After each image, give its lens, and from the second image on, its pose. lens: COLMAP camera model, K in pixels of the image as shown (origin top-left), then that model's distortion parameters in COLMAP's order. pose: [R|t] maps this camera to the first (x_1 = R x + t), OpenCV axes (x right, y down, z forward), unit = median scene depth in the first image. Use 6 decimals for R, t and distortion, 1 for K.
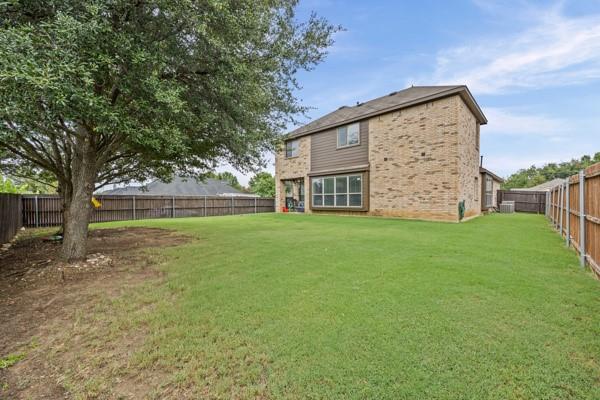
lens RADIAL K [[230.9, 0, 298.6], [0, 230.9, 197.4], [0, 0, 1]] dist [-0.000570, 0.000036]
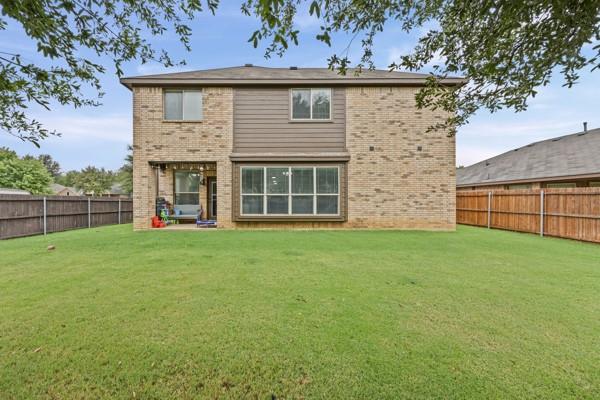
lens RADIAL K [[230.9, 0, 298.6], [0, 230.9, 197.4], [0, 0, 1]] dist [-0.000570, 0.000036]
pose [[0.713203, 0.022788, 0.700587, -0.276684], [-0.014488, 0.999737, -0.017770, 0.003839], [-0.700807, 0.002523, 0.713346, 0.615256]]
